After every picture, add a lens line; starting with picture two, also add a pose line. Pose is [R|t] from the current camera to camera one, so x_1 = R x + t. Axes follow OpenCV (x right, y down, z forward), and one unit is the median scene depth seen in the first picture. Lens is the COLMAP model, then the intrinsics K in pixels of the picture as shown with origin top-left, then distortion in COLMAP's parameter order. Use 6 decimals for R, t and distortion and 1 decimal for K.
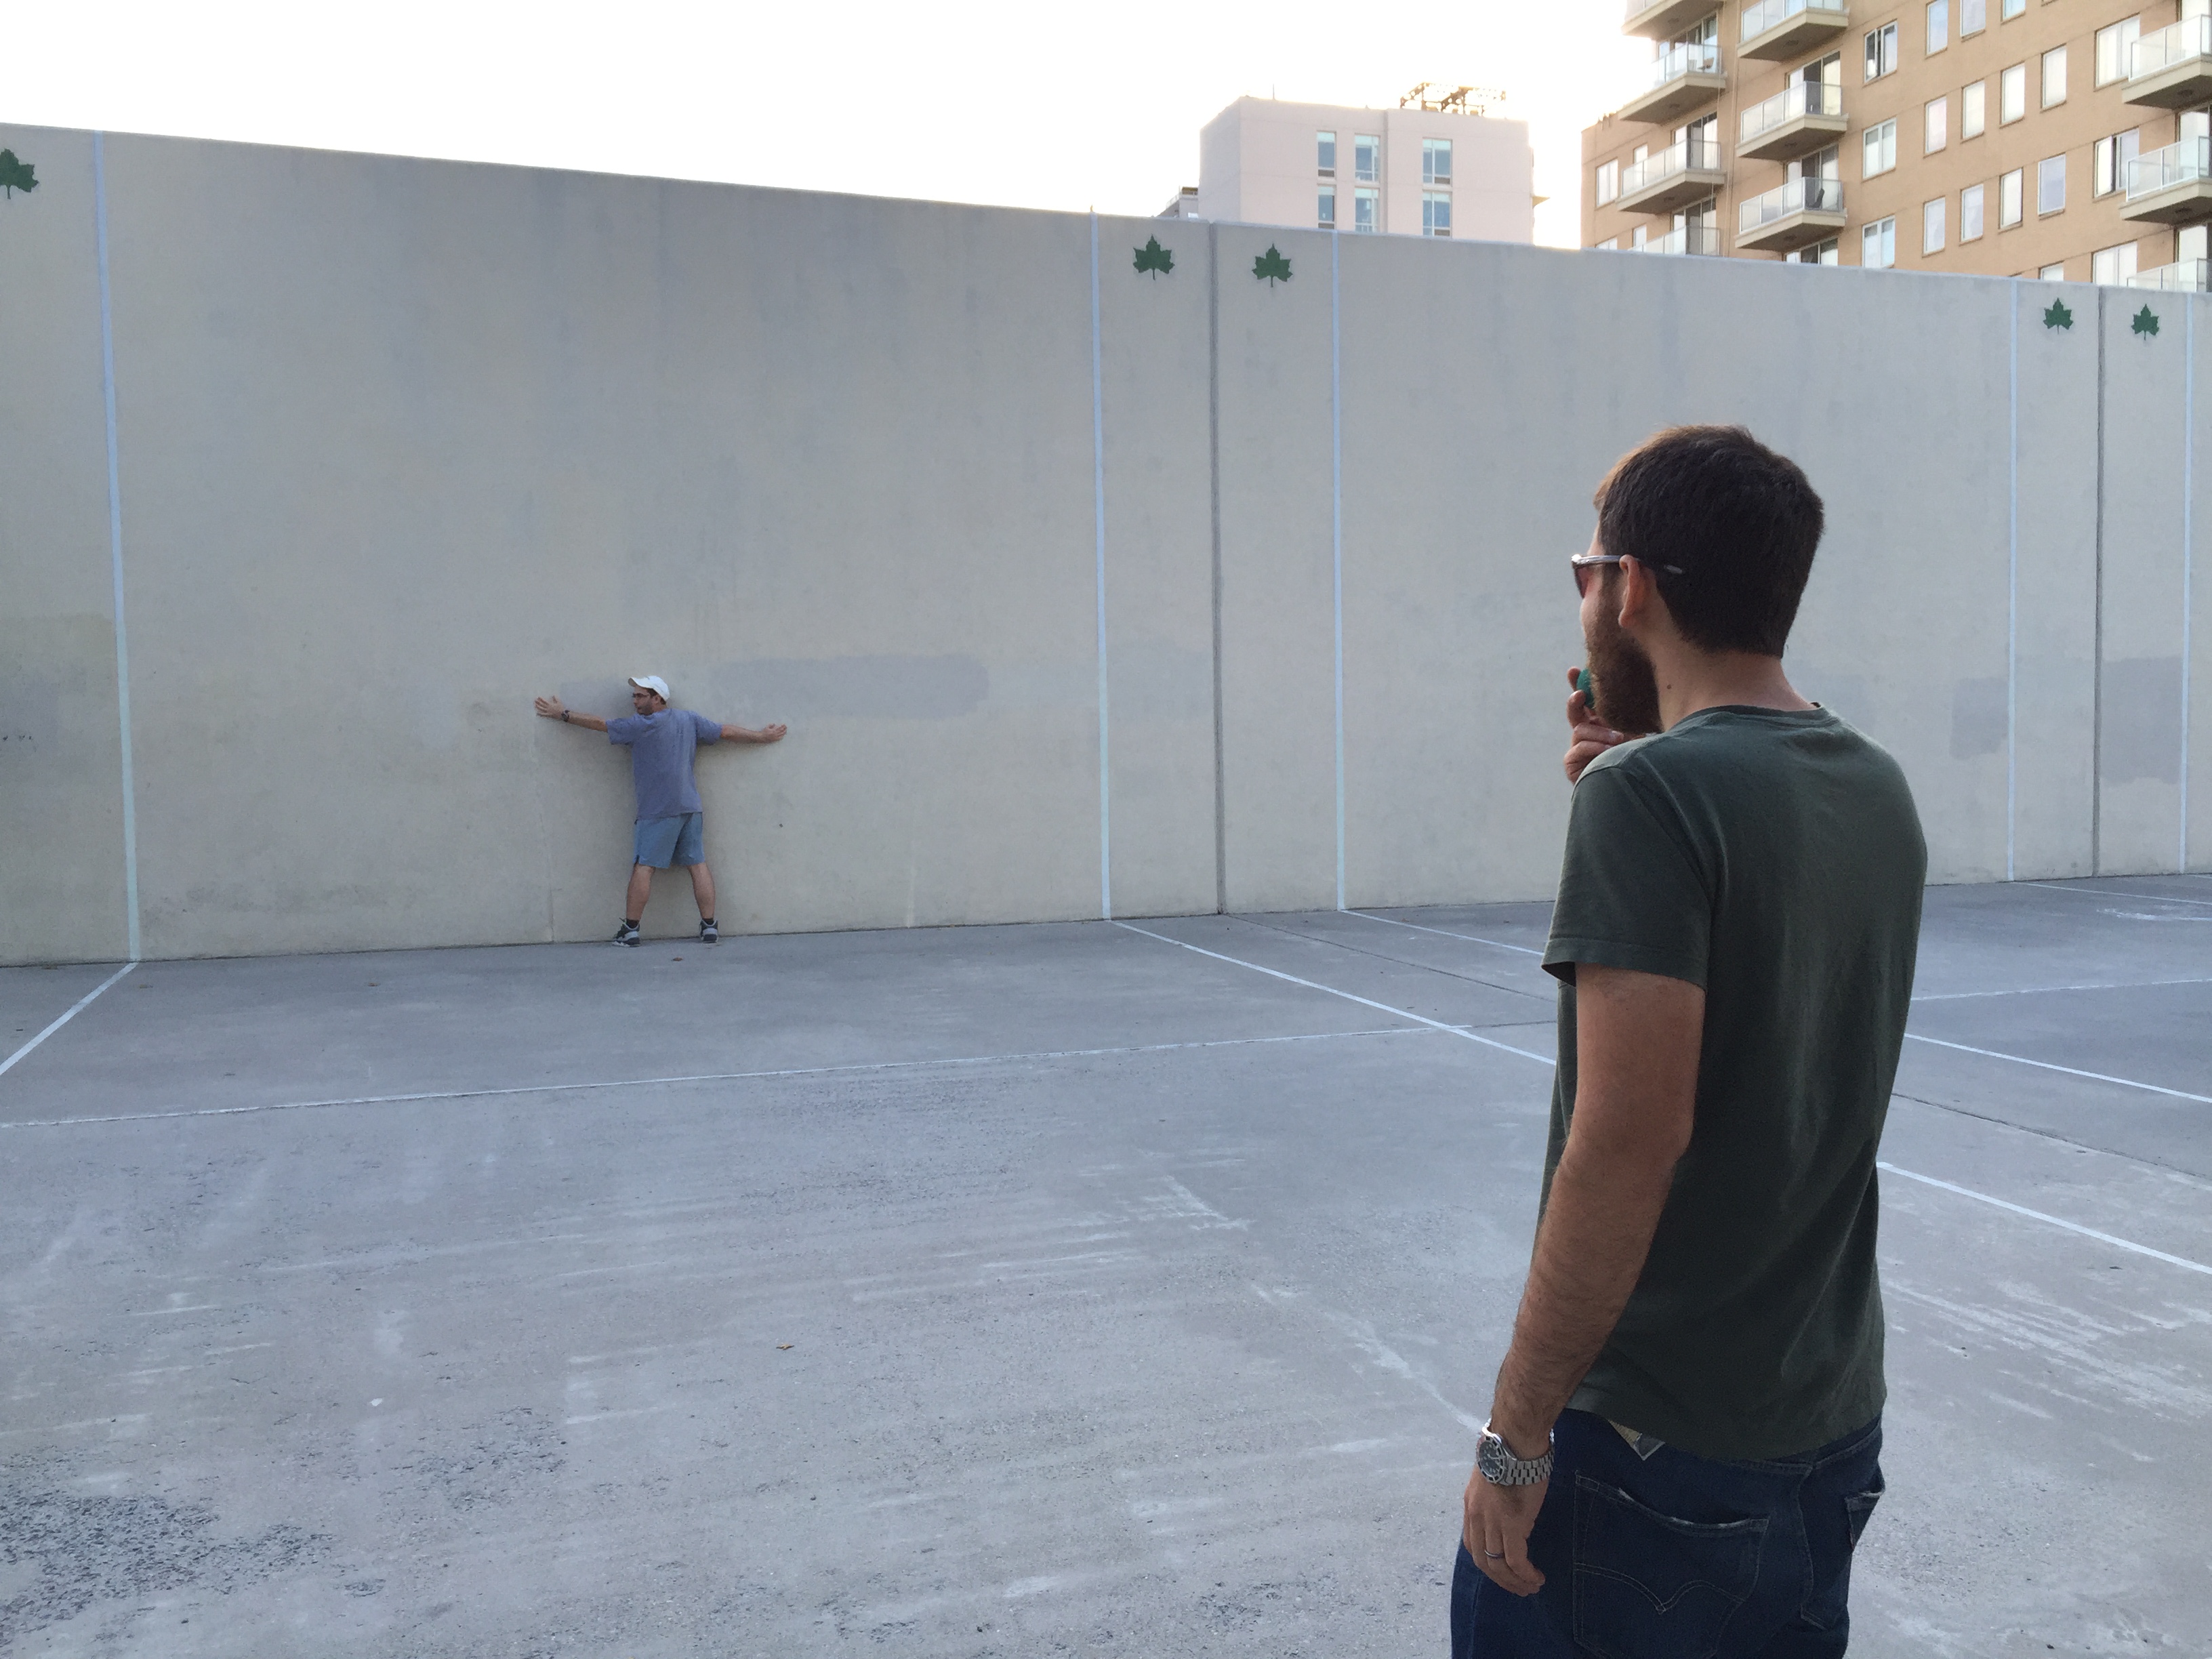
lens RADIAL K [[1883.4, 0, 1101.6], [0, 1883.4, 865.2], [0, 0, 1]] dist [0.080475, -0.105774]
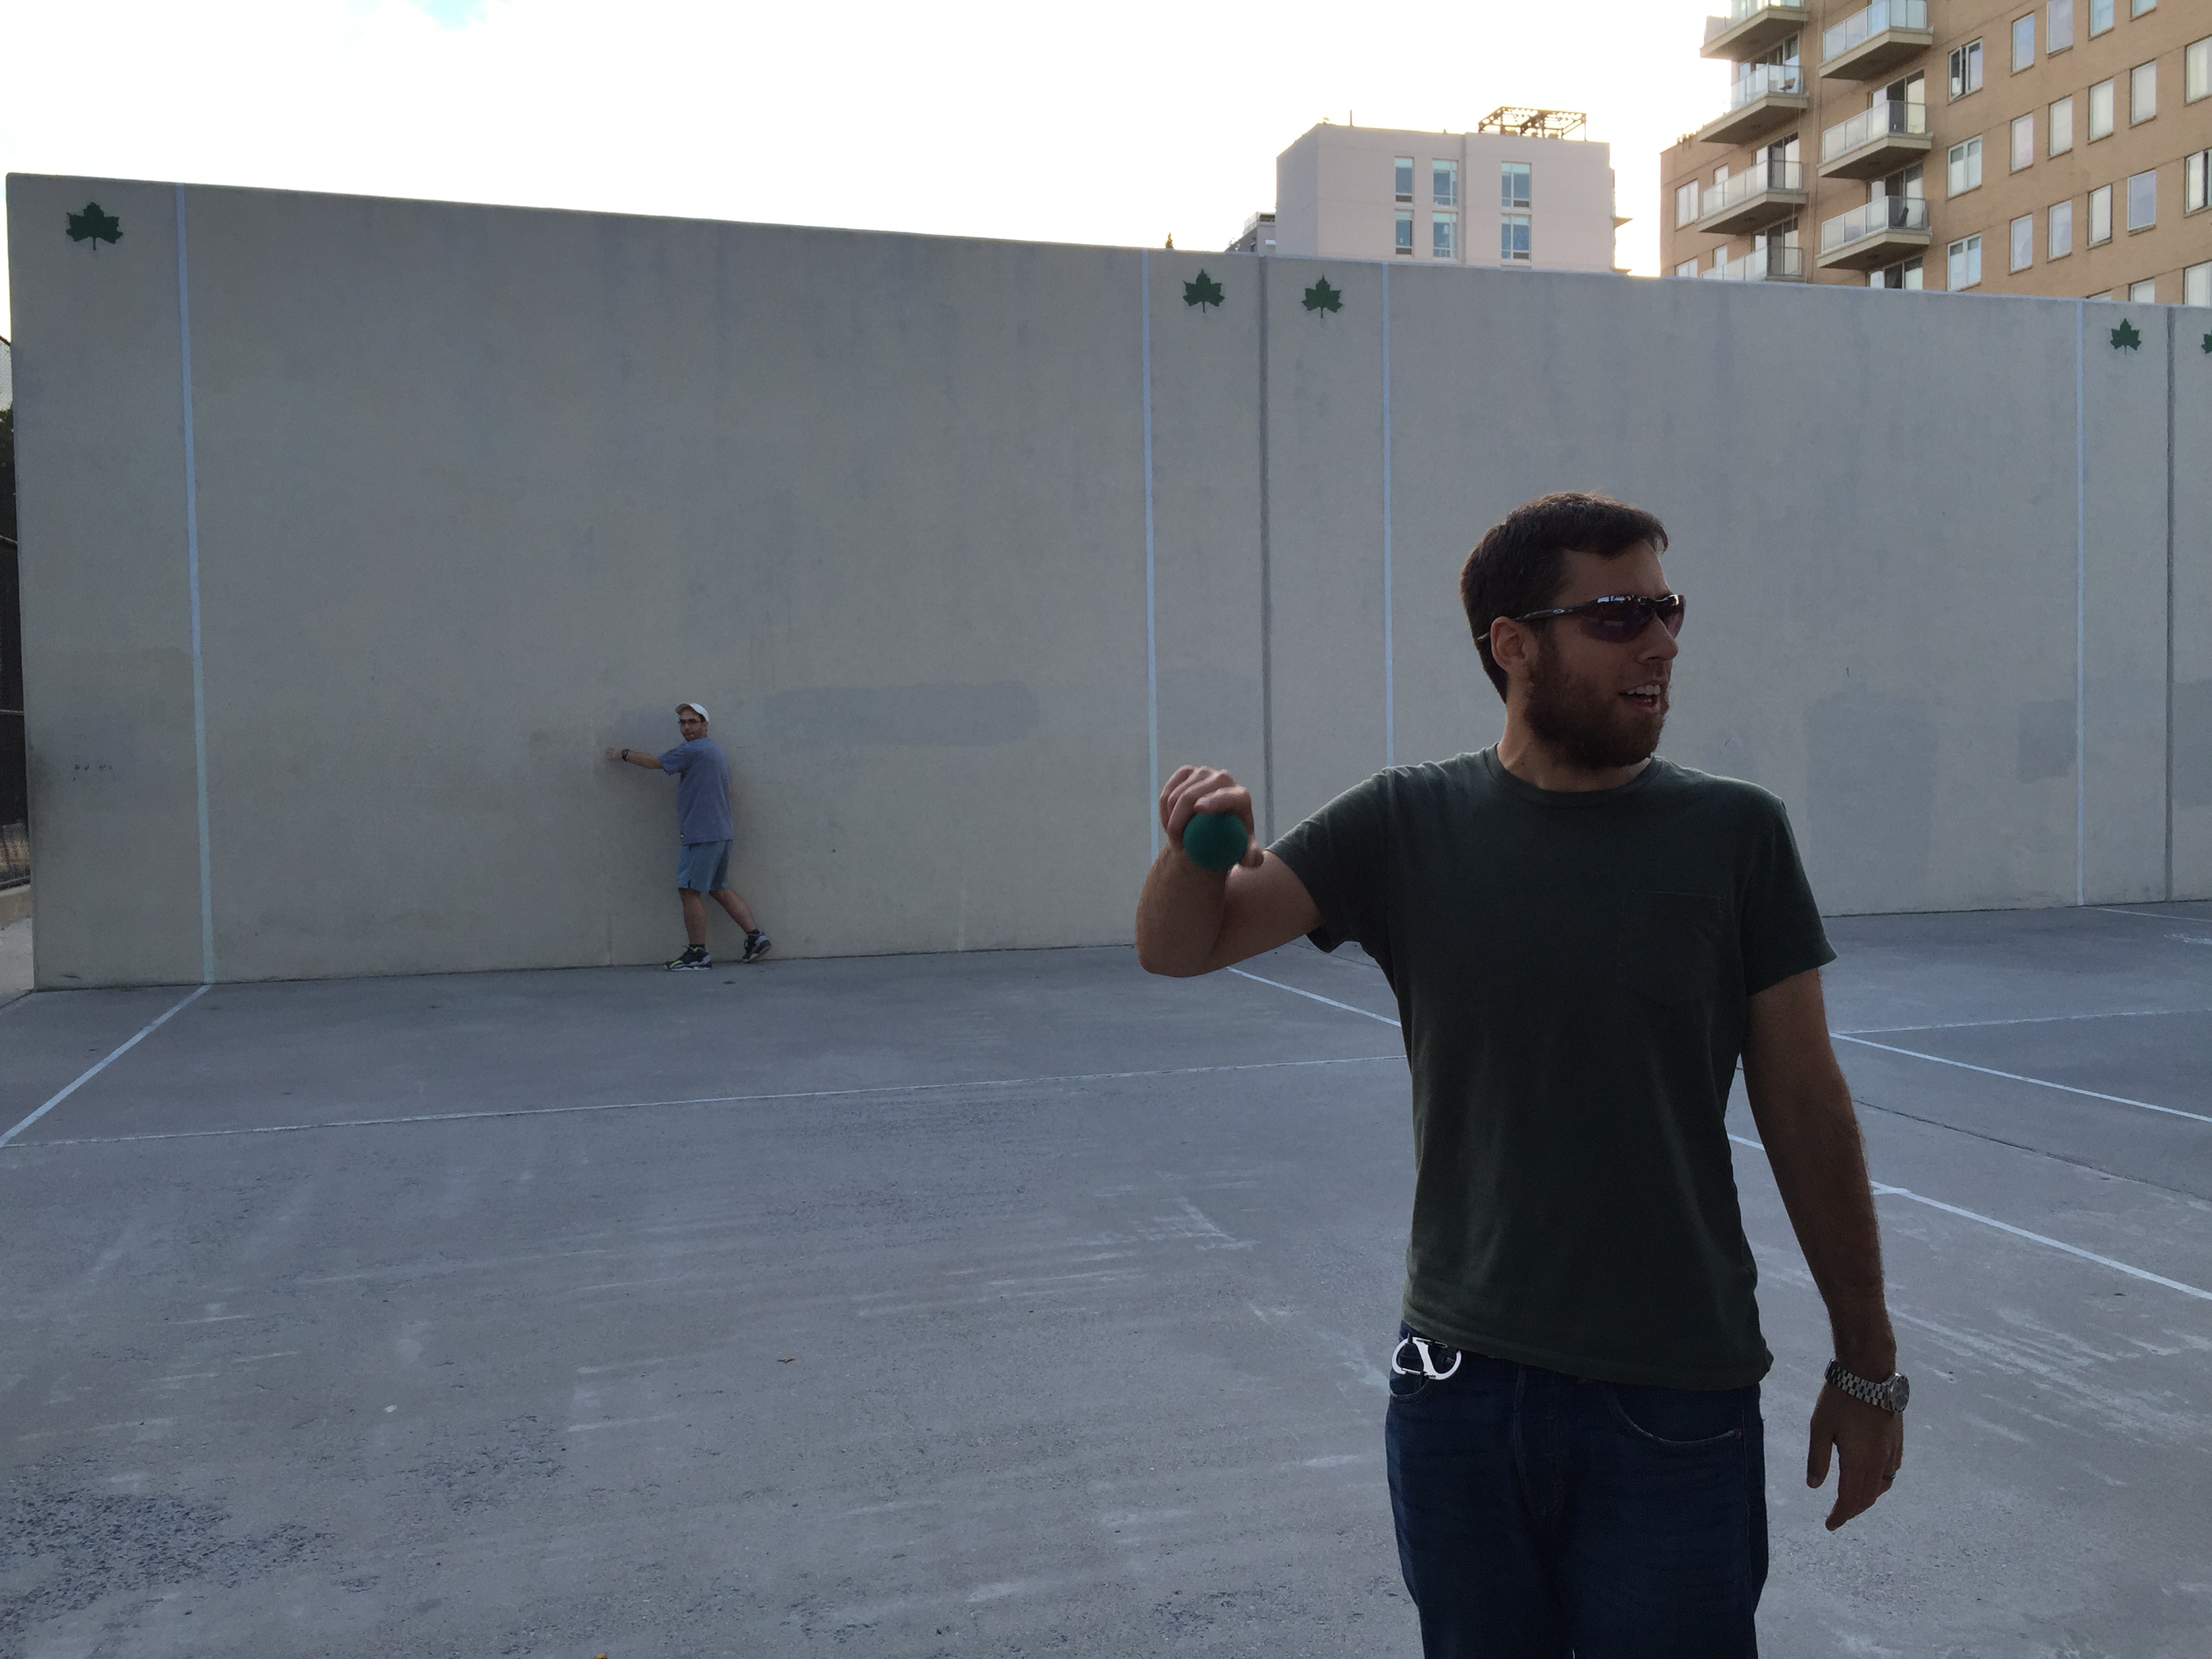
lens RADIAL K [[1883.4, 0, 1106.5], [0, 1883.4, 858.2], [0, 0, 1]] dist [0.080475, -0.105774]
pose [[0.999192, -0.000923, -0.040173, 0.040000], [0.000265, 0.999866, -0.016369, -0.001233], [0.040182, 0.016345, 0.999059, -0.021950]]
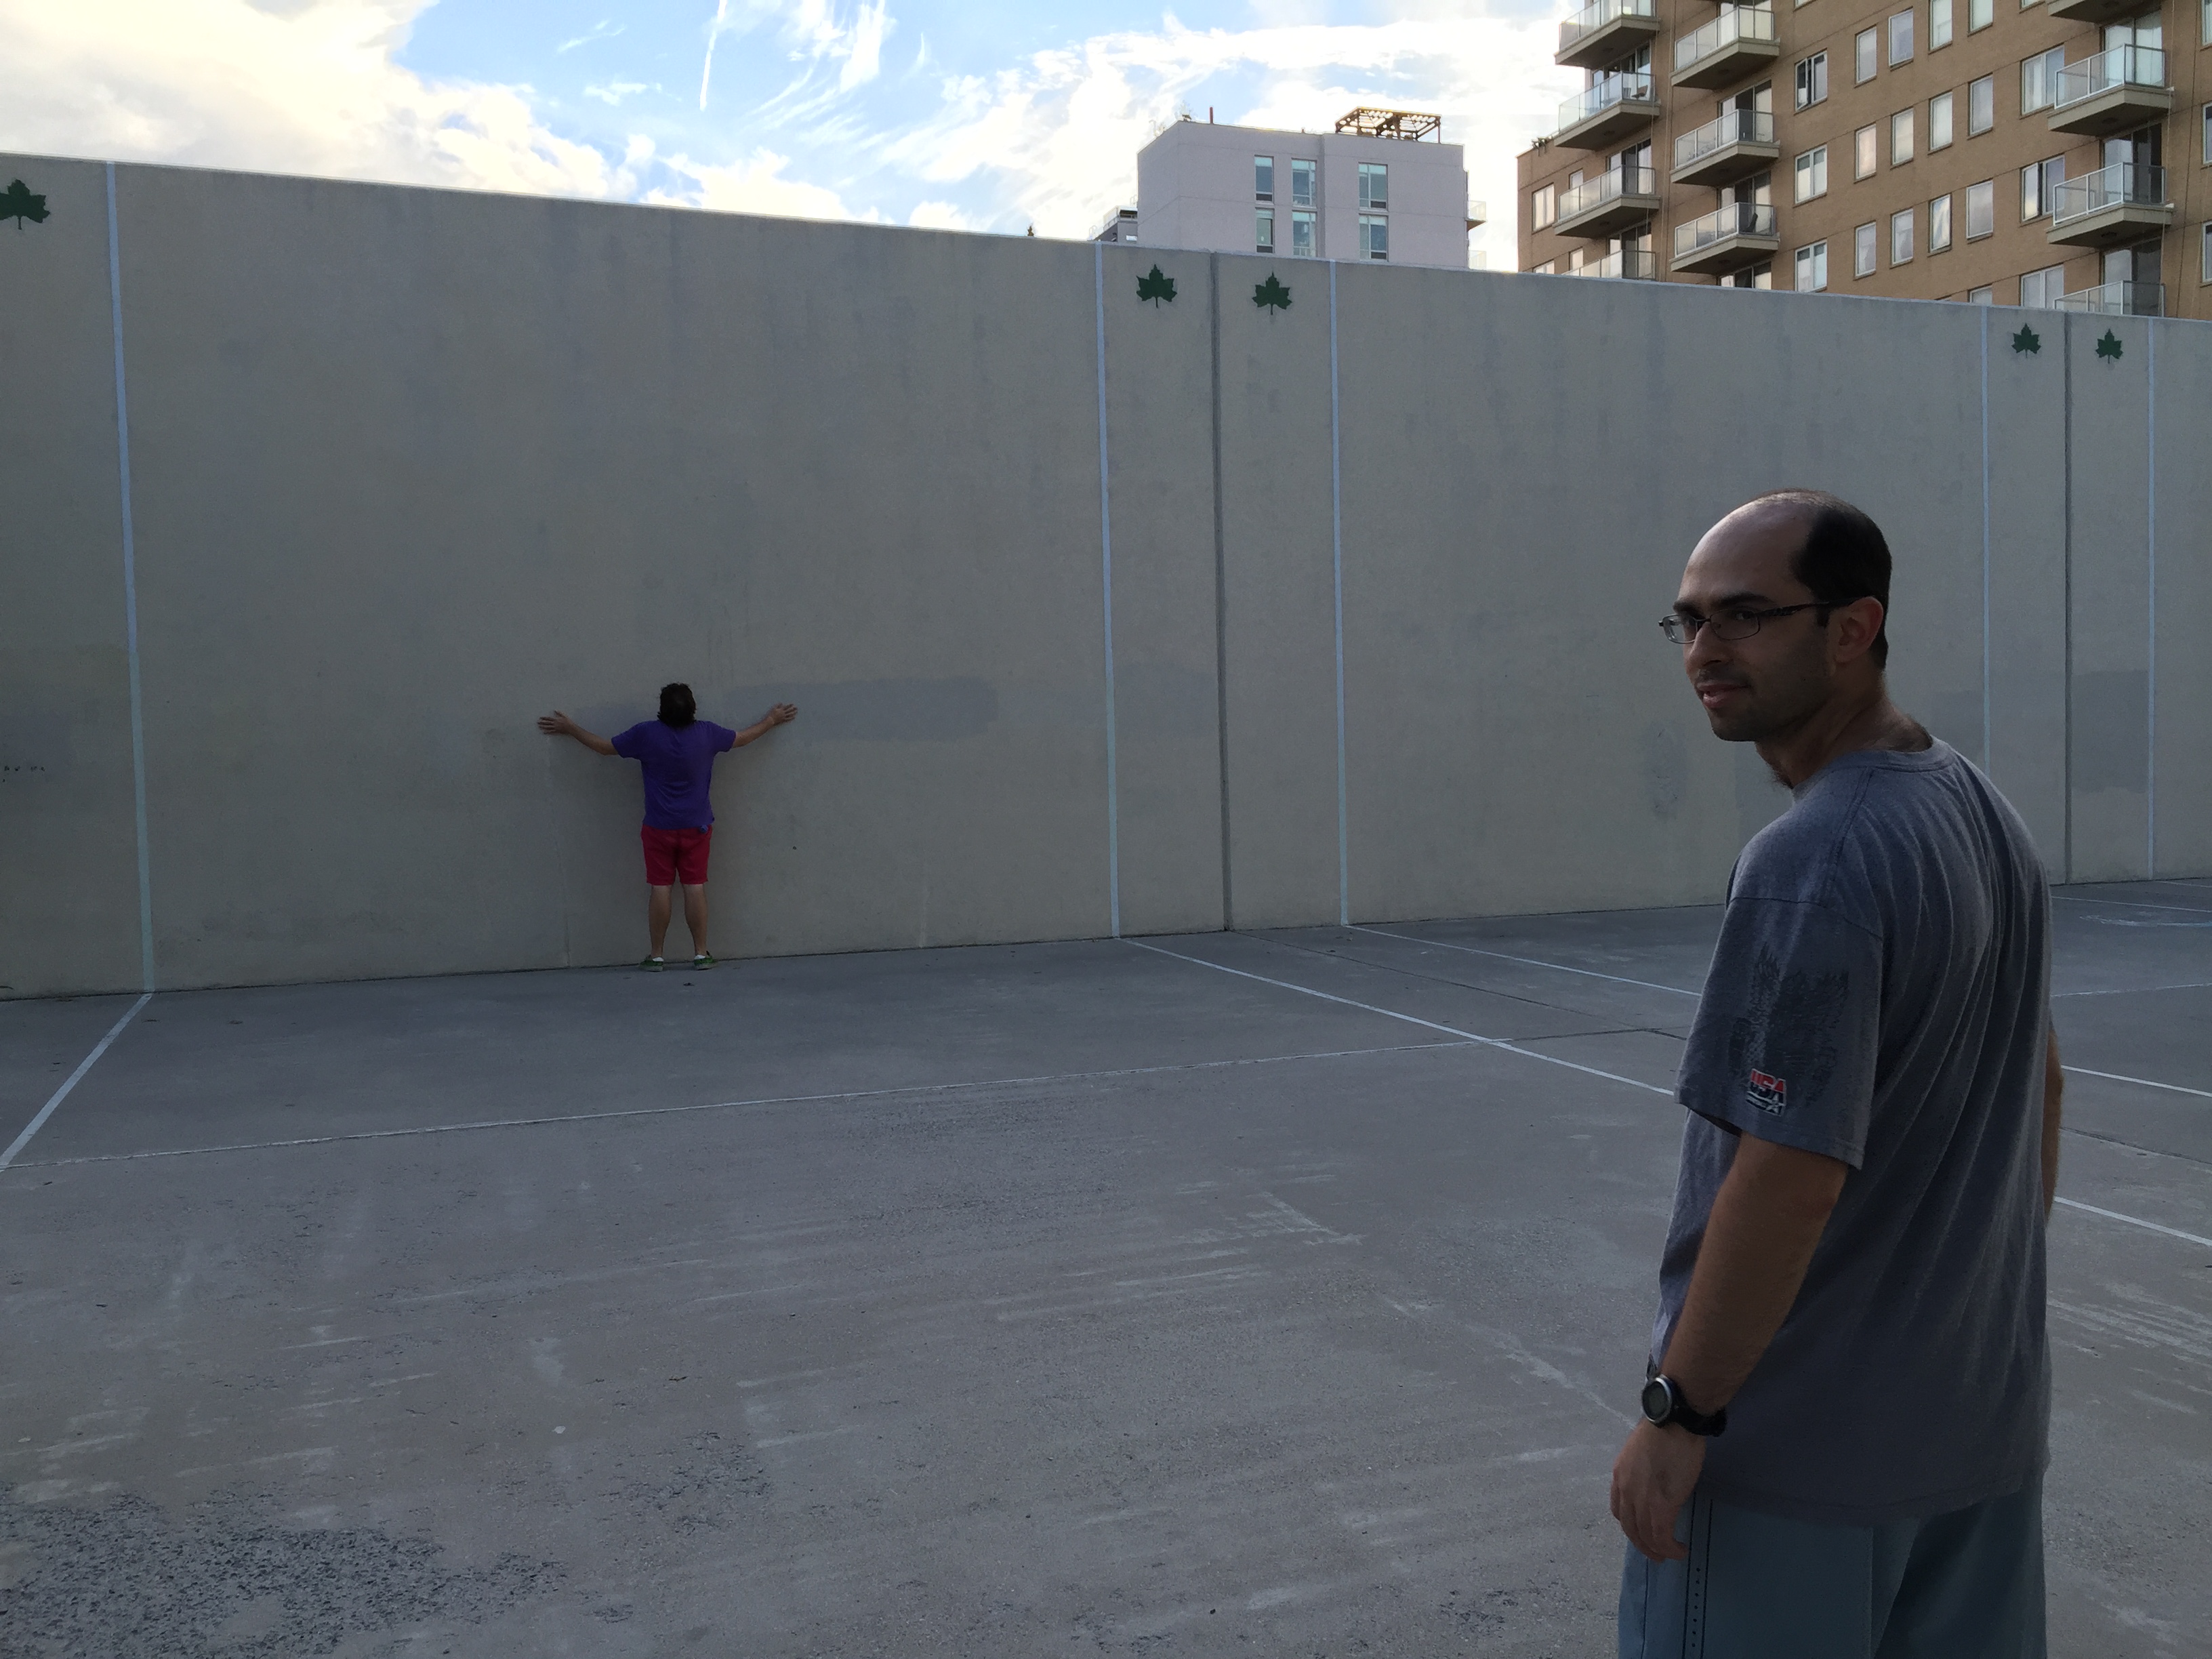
lens RADIAL K [[1883.4, 0, 1103.7], [0, 1883.4, 837.0], [0, 0, 1]] dist [0.080475, -0.105774]
pose [[0.999375, -0.010307, 0.033819, -0.095469], [0.011095, 0.999669, -0.023201, -0.003942], [-0.033569, 0.023562, 0.999159, -0.016965]]
